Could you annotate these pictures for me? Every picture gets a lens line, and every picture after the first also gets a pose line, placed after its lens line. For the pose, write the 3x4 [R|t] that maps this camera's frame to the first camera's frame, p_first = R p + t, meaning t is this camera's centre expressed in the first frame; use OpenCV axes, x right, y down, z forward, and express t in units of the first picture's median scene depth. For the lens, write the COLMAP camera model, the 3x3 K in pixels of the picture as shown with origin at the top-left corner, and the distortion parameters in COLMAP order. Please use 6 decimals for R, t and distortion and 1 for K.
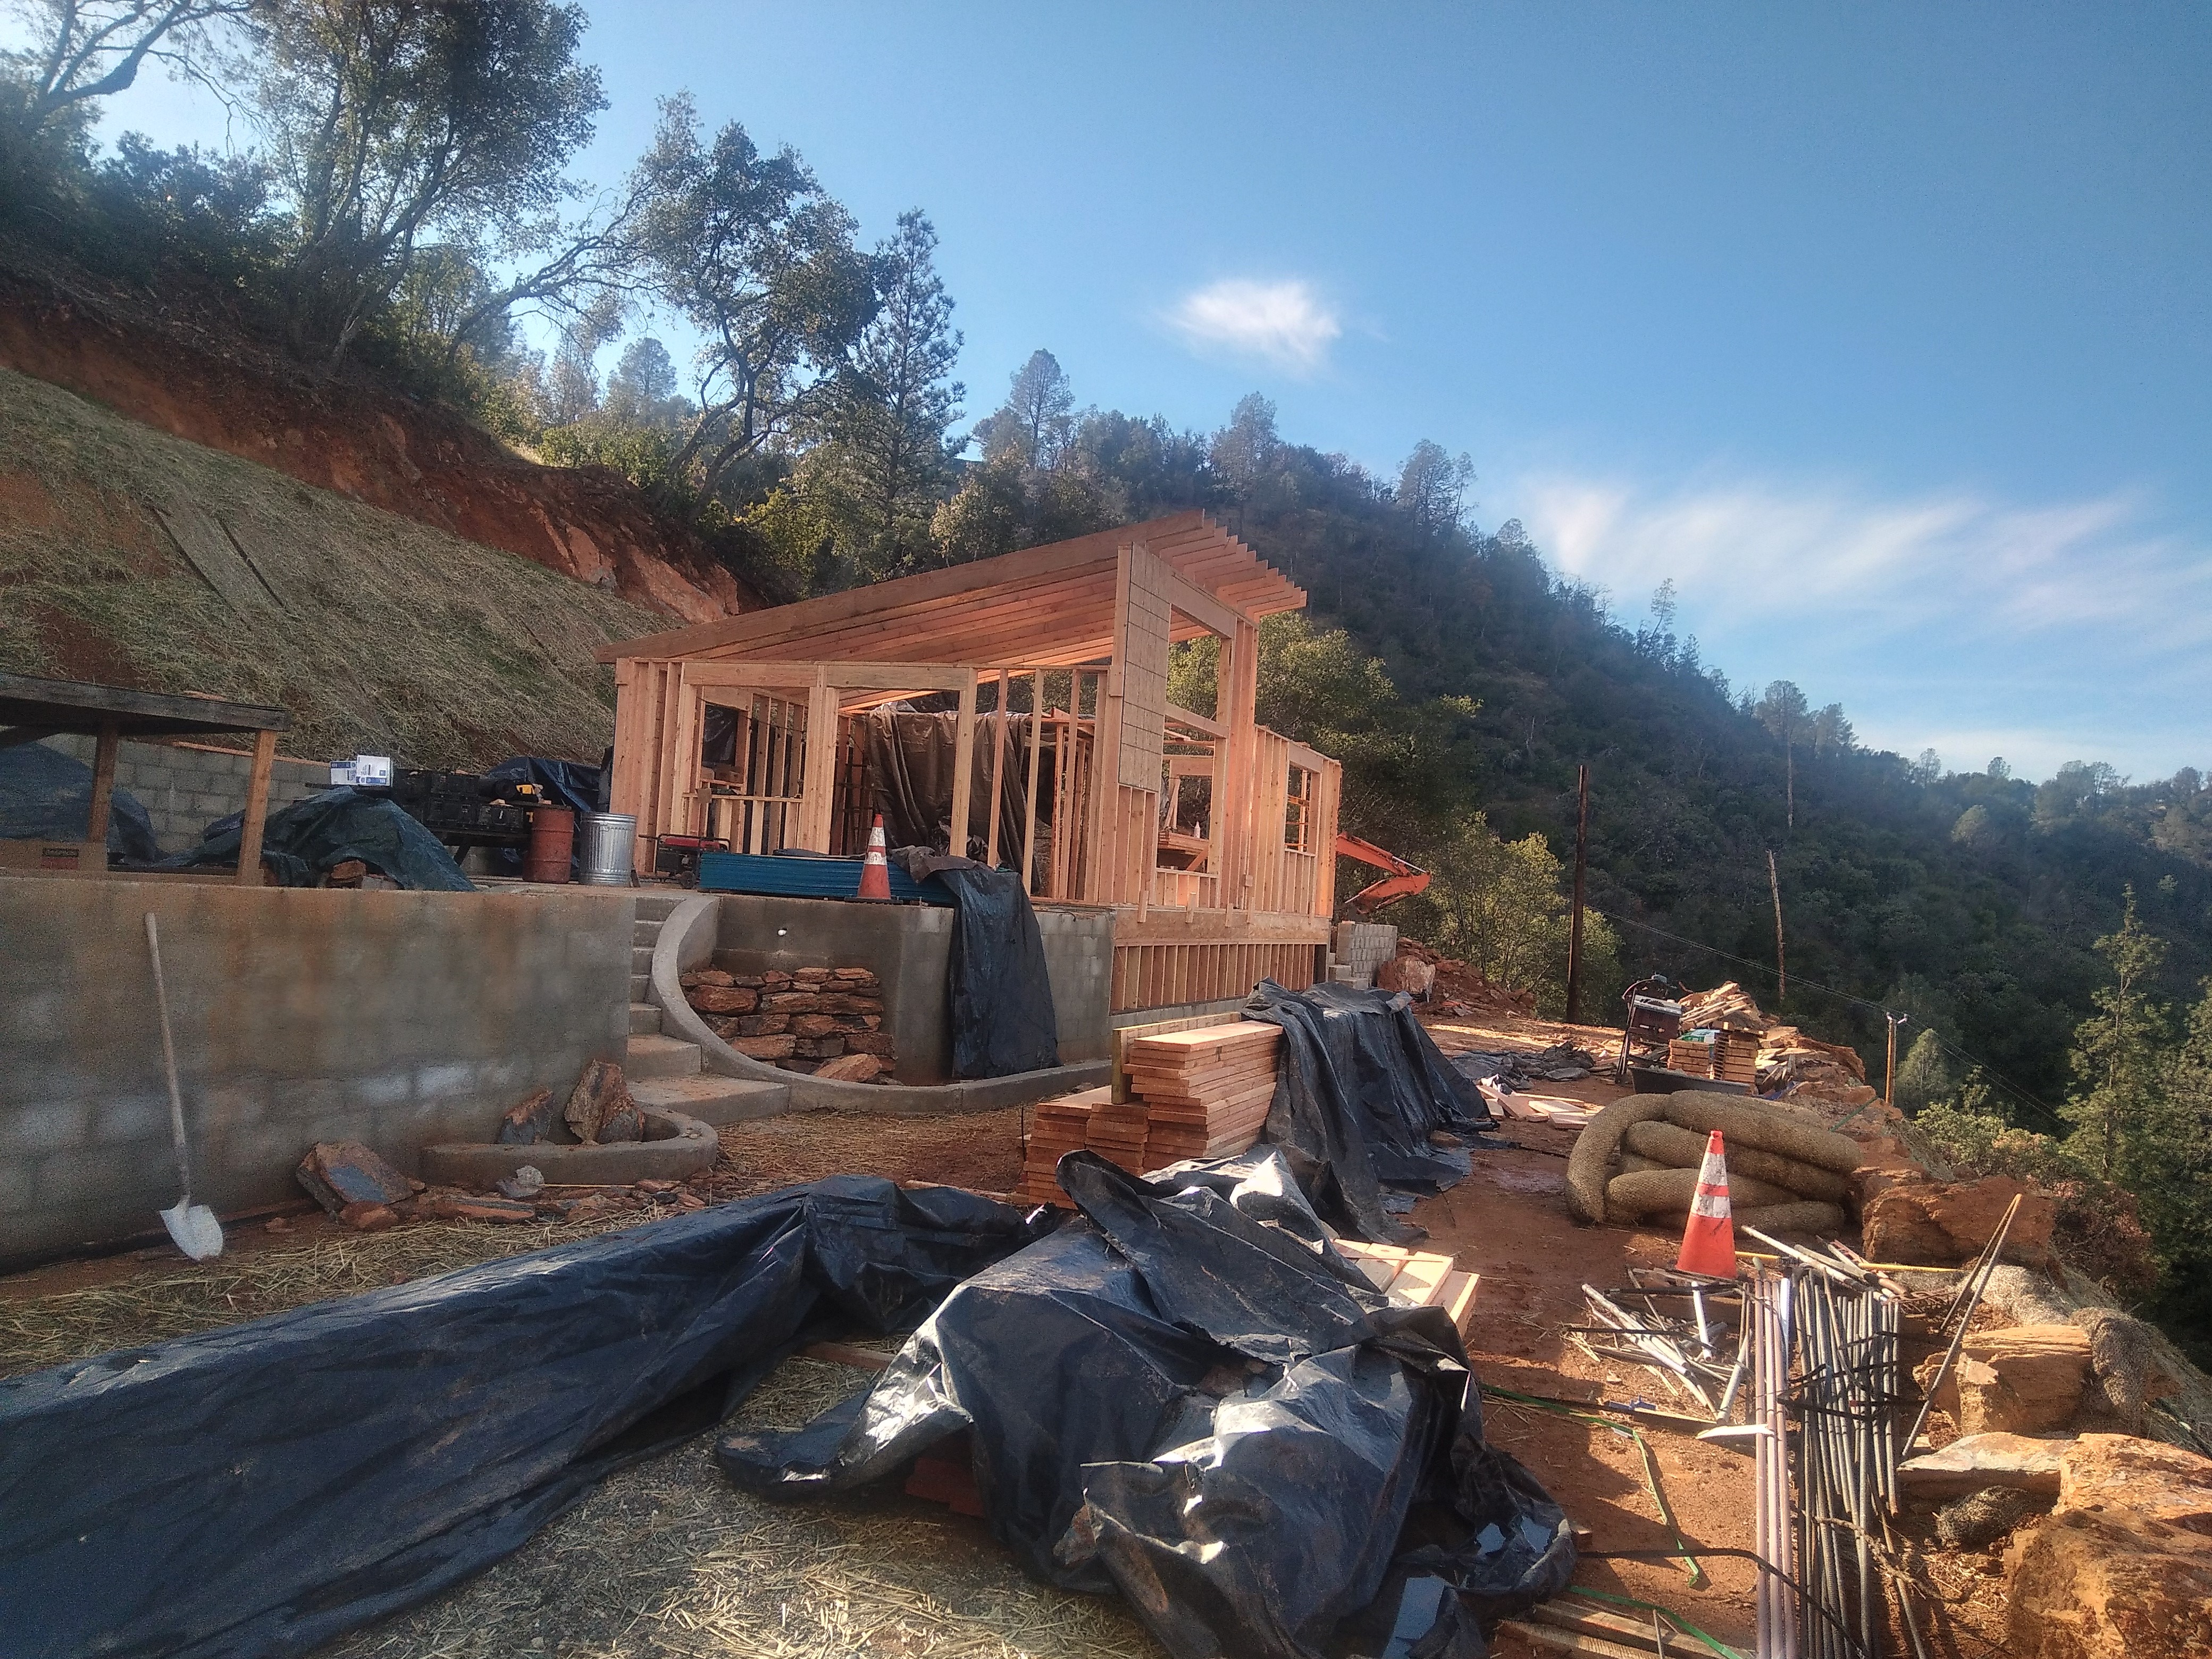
lens RADIAL K [[1723.3, 0, 1106.9], [0, 1723.3, 870.3], [0, 0, 1]] dist [0.056998, -0.002337]
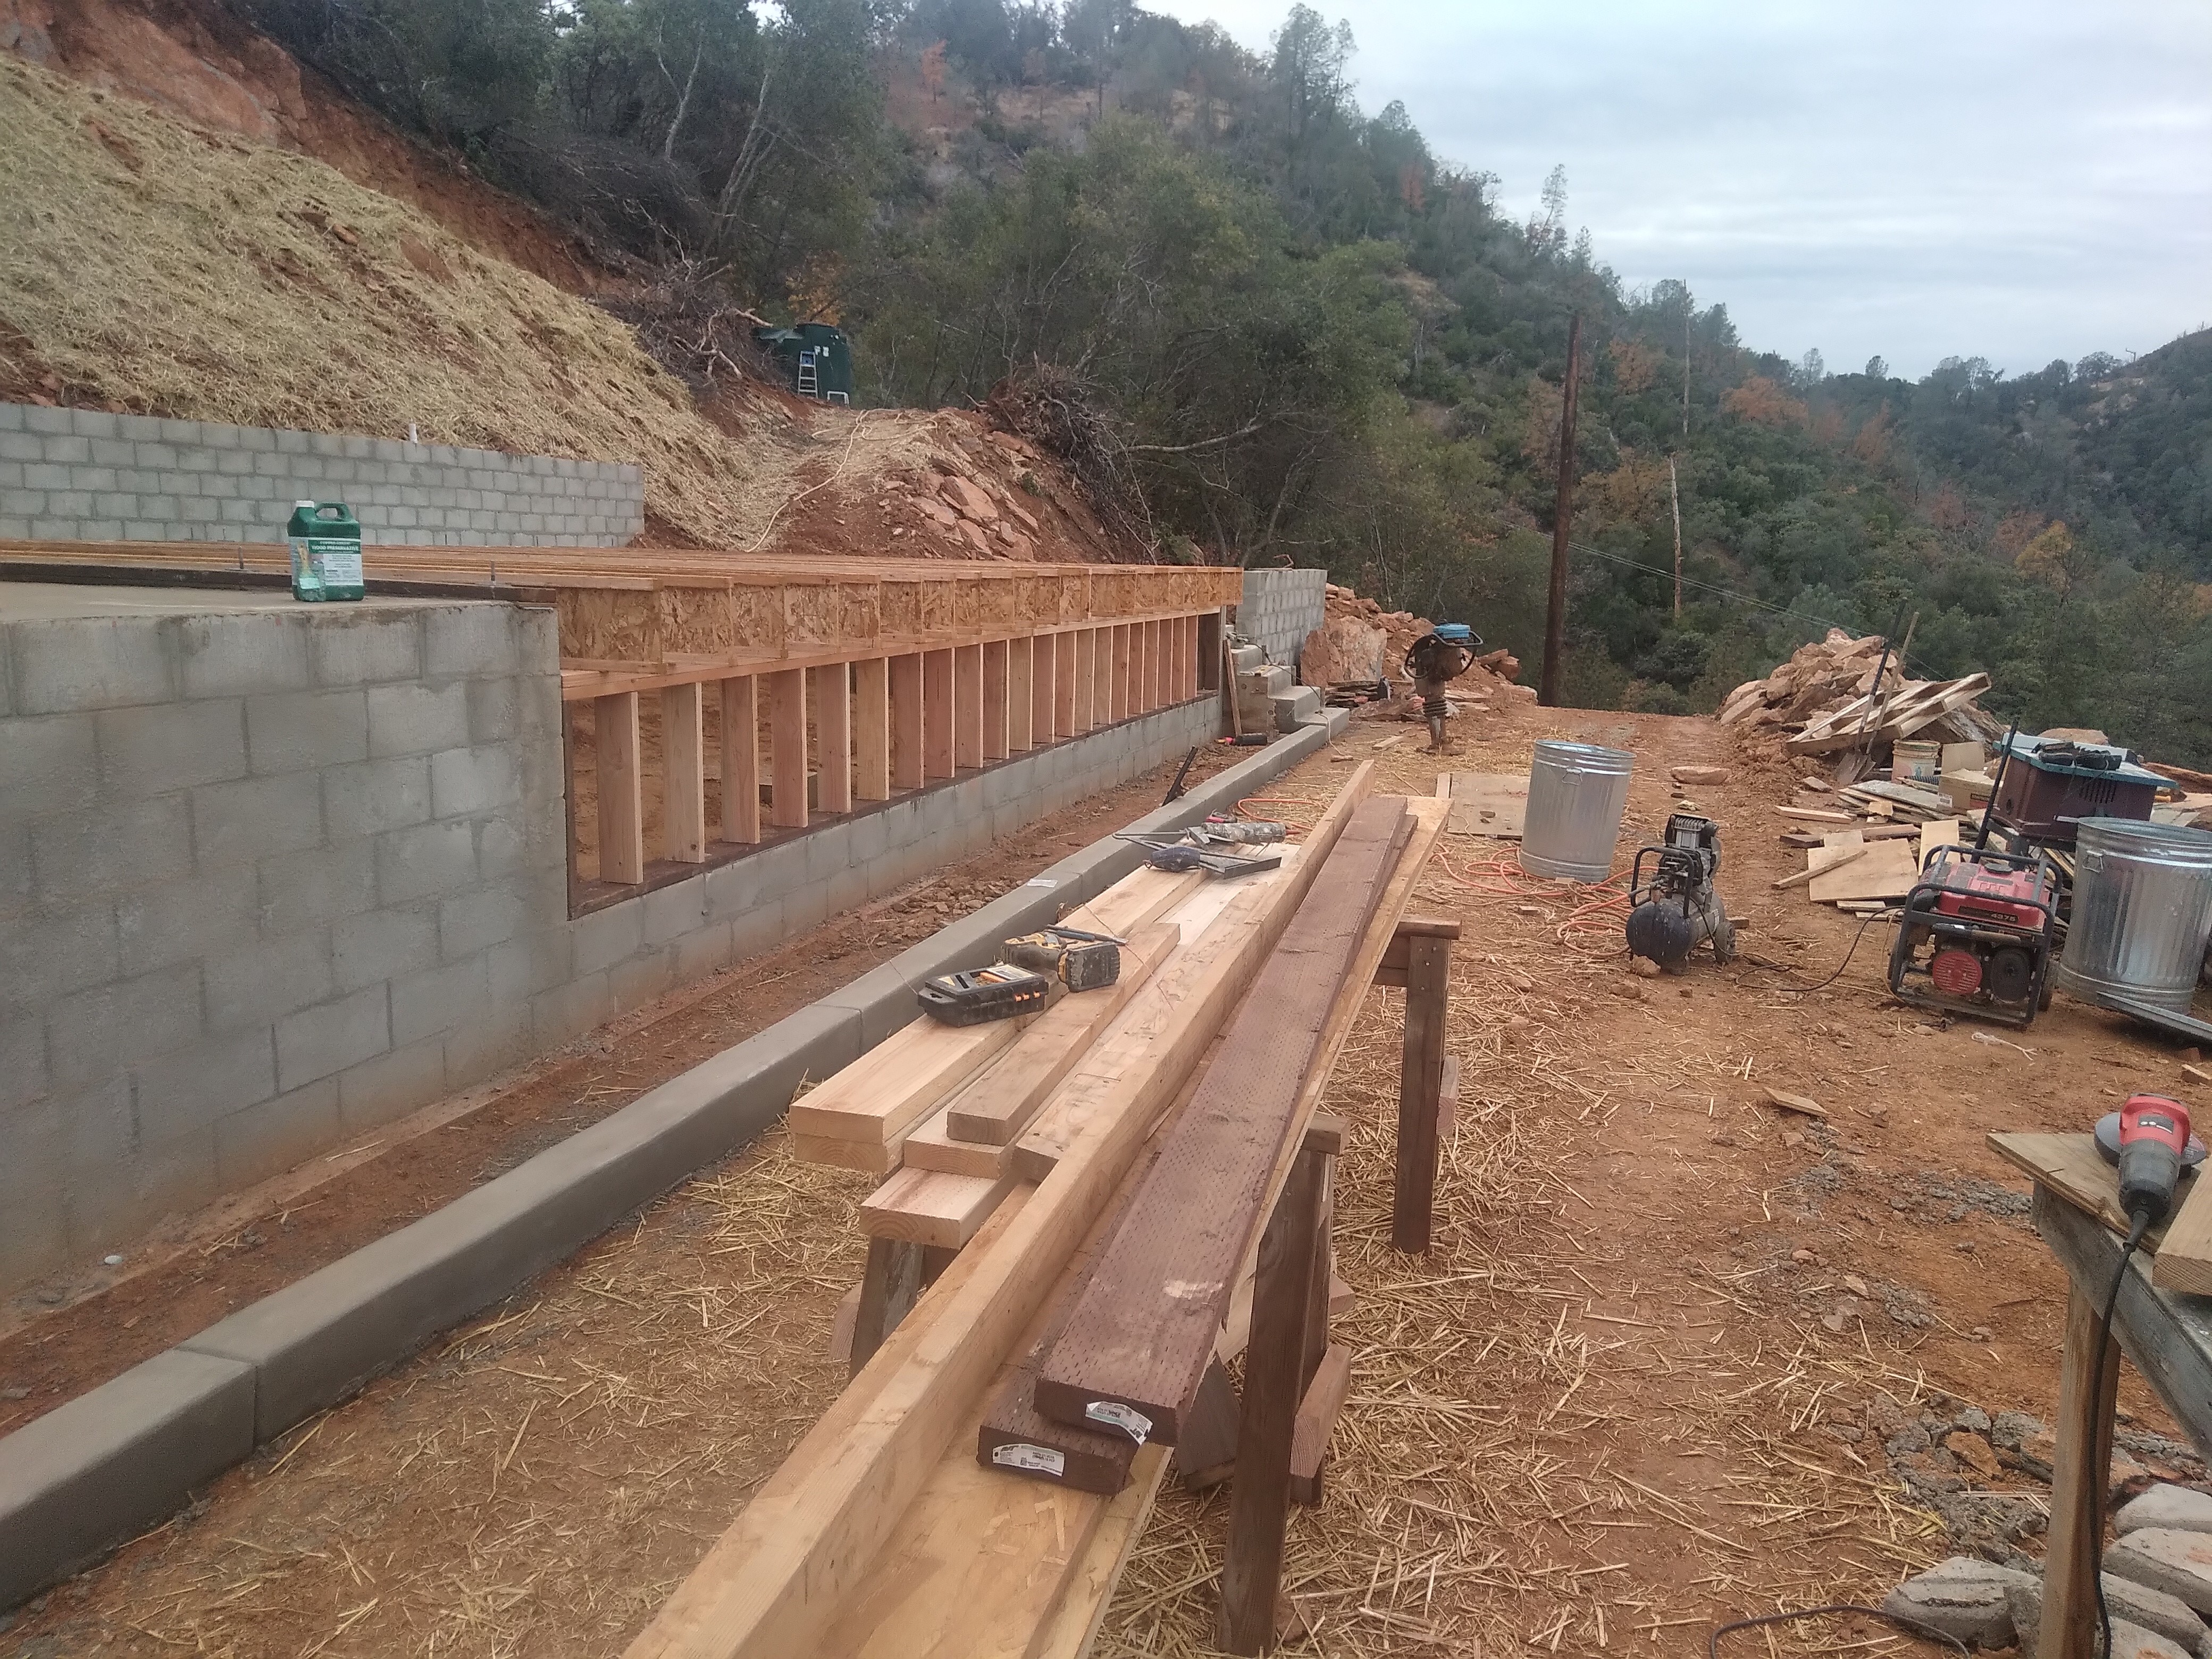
lens RADIAL K [[1594.3, 0, 1160.7], [0, 1594.3, 865.6], [0, 0, 1]] dist [0.033460, -0.041754]
pose [[0.994405, -0.059506, 0.087280, 0.013449], [0.039191, 0.975095, 0.218295, 0.002836], [-0.098096, -0.213654, 0.971972, 0.109913]]
